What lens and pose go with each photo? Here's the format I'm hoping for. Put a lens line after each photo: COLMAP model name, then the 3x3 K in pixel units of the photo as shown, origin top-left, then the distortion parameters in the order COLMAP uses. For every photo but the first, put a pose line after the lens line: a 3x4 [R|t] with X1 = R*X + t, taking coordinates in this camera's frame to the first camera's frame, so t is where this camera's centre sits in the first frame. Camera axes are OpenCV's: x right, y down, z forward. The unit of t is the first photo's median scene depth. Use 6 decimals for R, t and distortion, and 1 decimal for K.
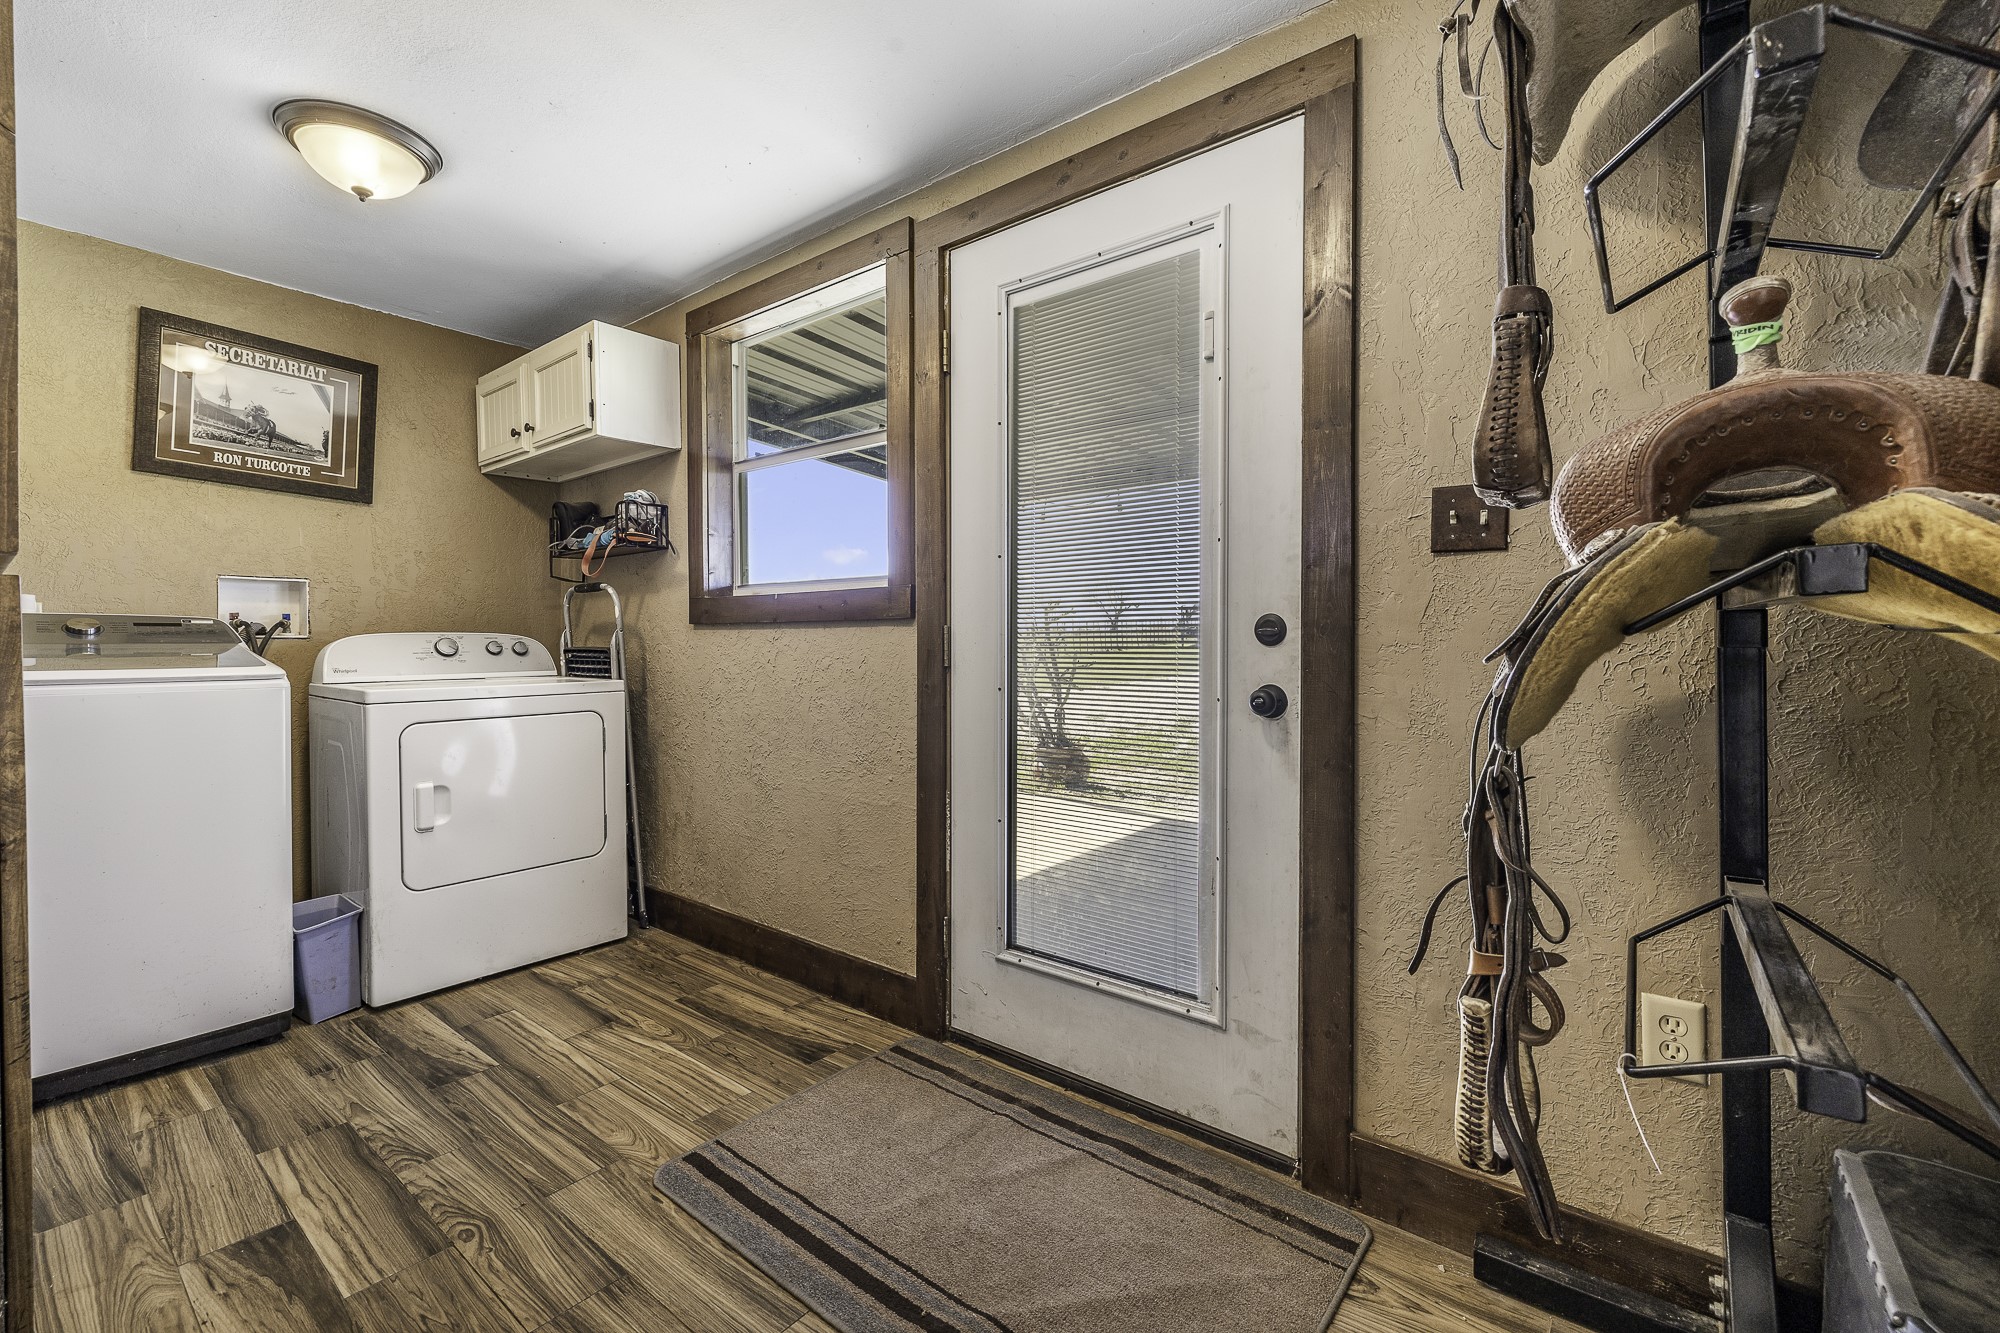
lens RADIAL K [[849.9, 0, 999.0], [0, 849.9, 653.4], [0, 0, 1]] dist [0.000783, 0.000000]
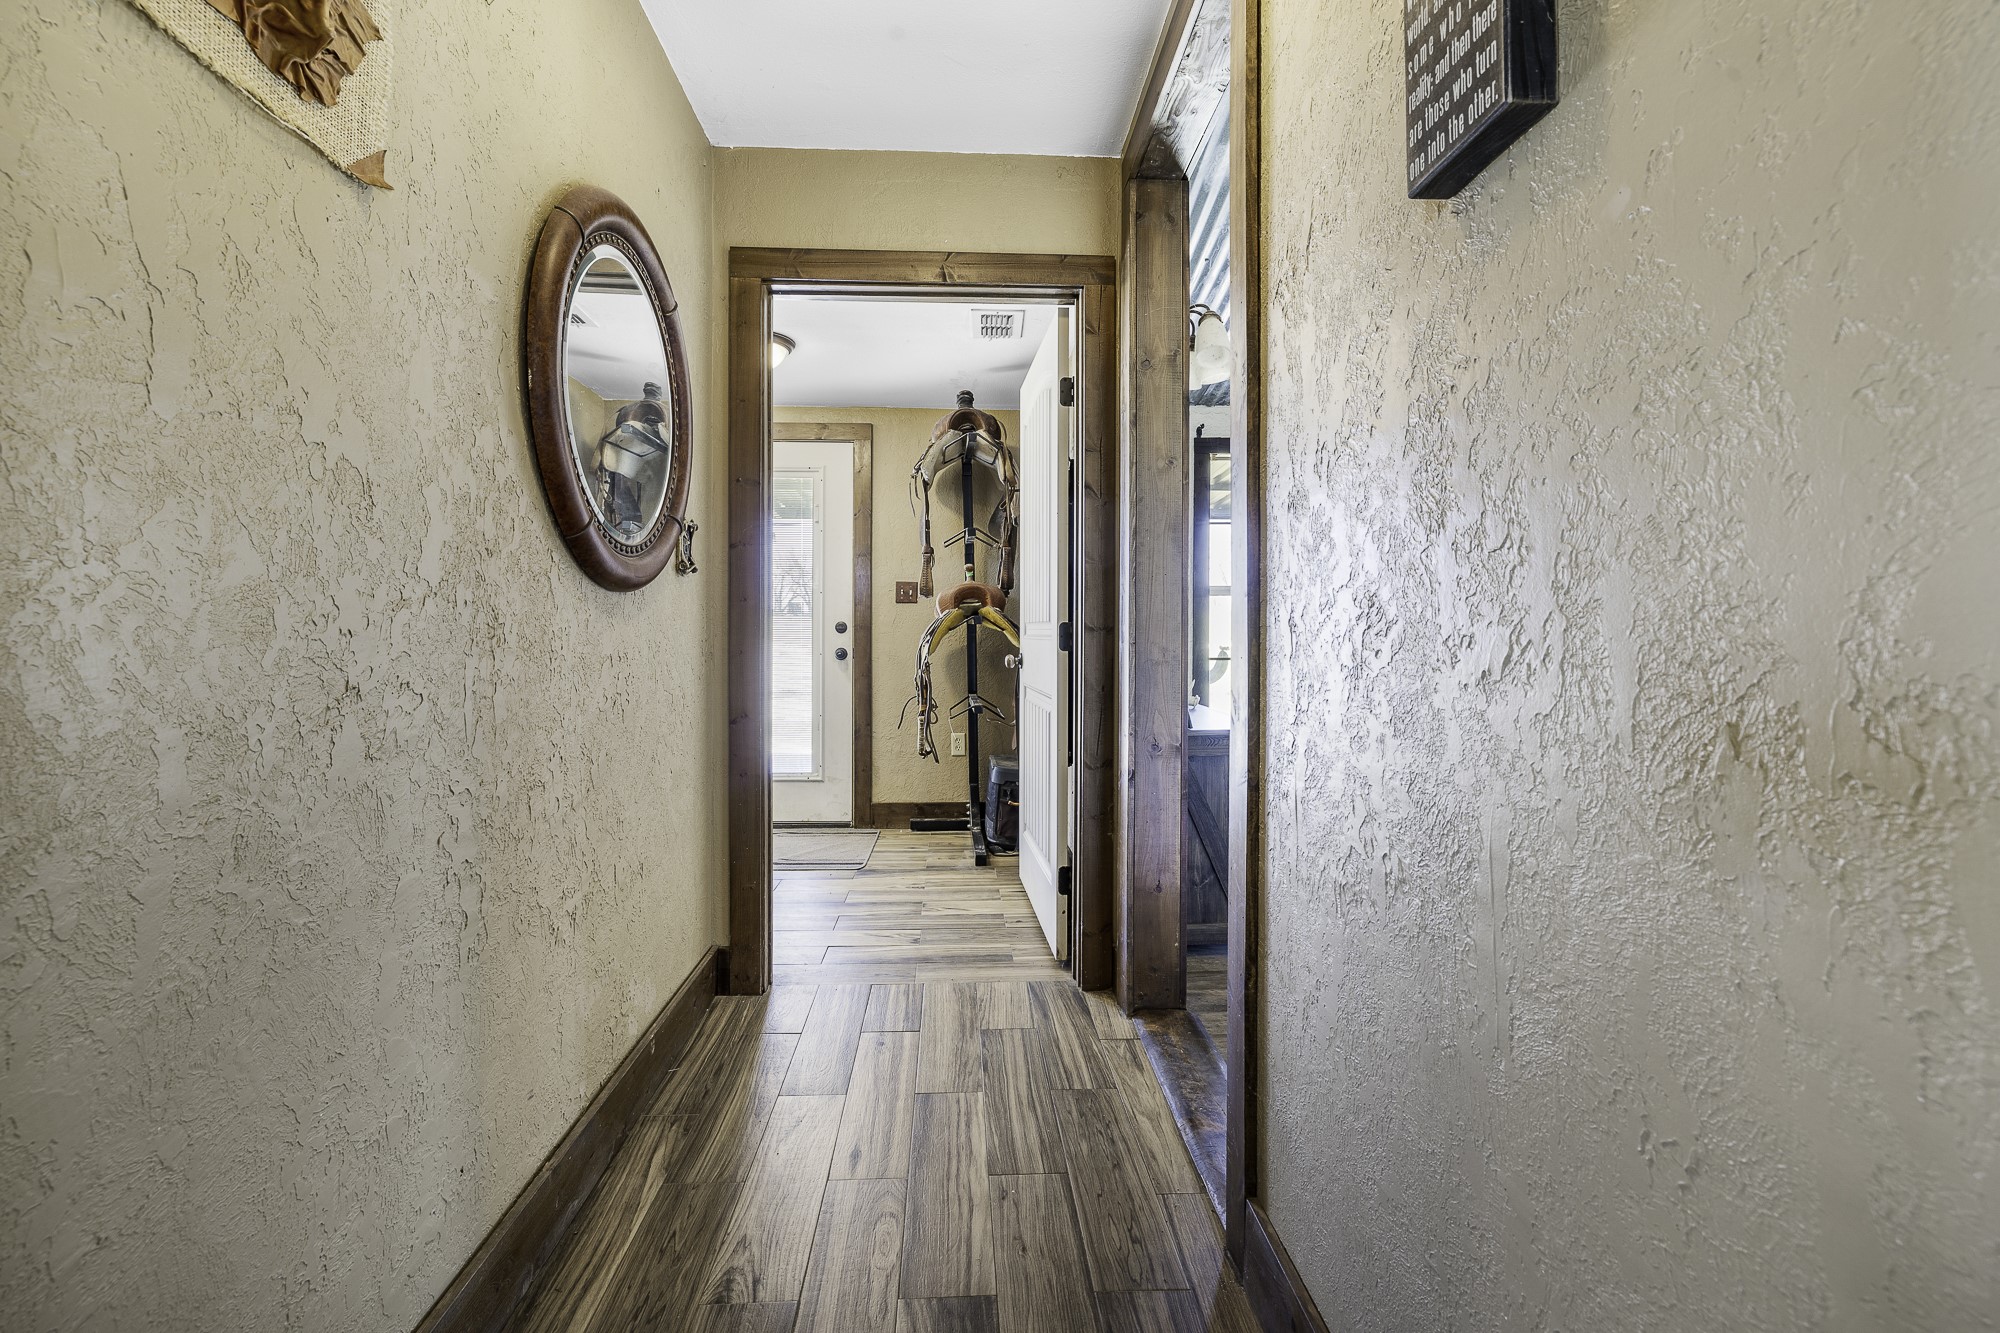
lens RADIAL K [[851.6, 0, 1001.9], [0, 851.6, 639.9], [0, 0, 1]] dist [0.001088, -0.000255]
pose [[0.754295, -0.004862, 0.656518, -1.359096], [0.005884, 0.999982, 0.000646, 0.016725], [-0.656510, 0.003376, 0.754310, -1.746453]]
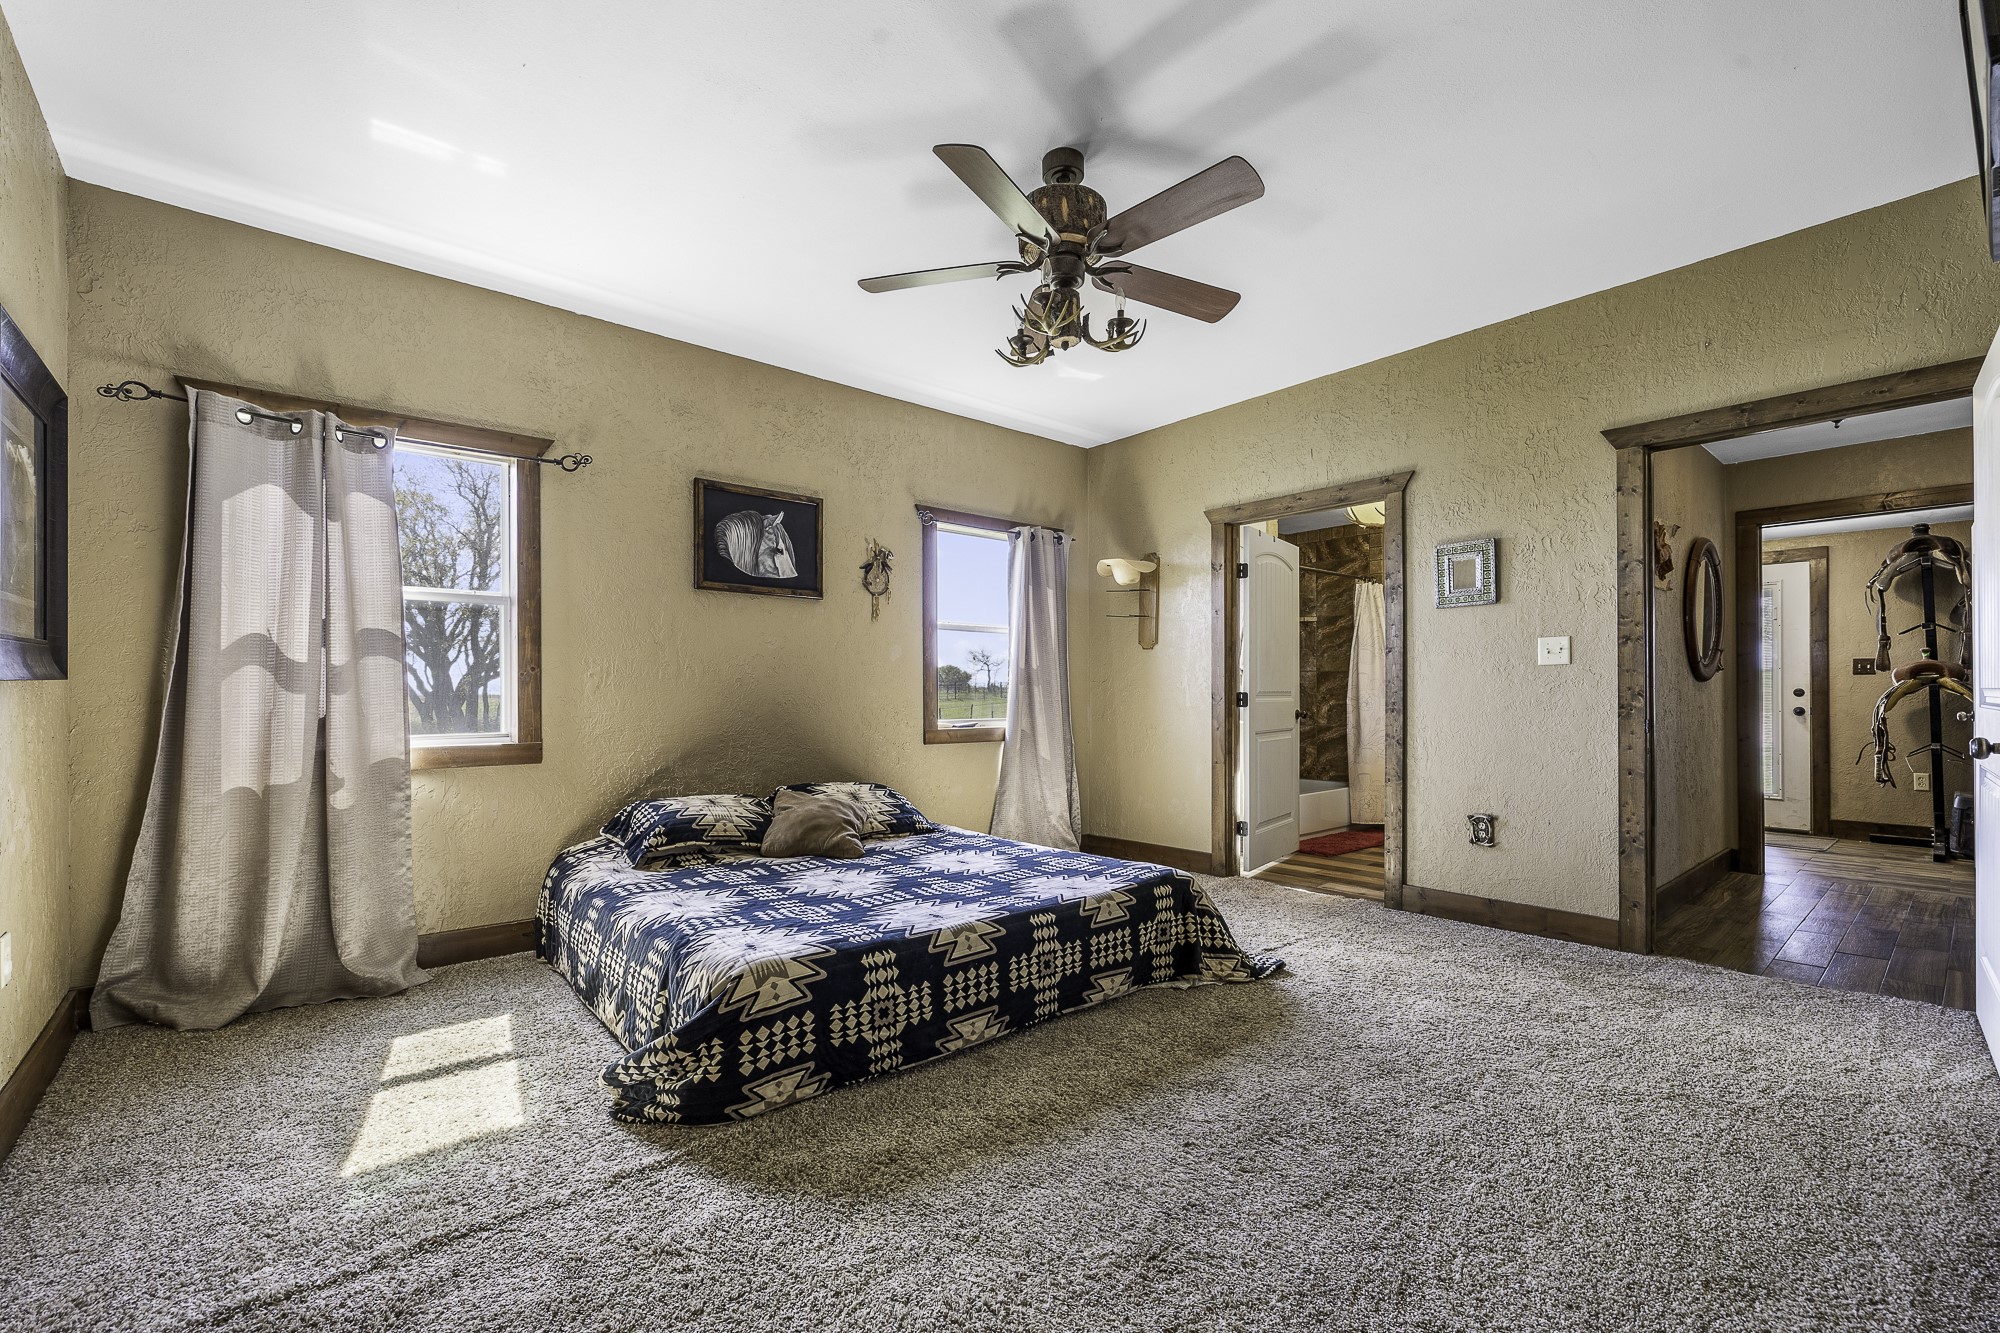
lens RADIAL K [[871.7, 0, 998.4], [0, 871.7, 687.6], [0, 0, 1]] dist [0.000284, 0.000567]
pose [[0.983359, -0.006340, -0.181561, -3.161371], [0.003186, 0.999839, -0.017661, 0.010887], [0.181644, 0.016789, 0.983221, -4.423729]]
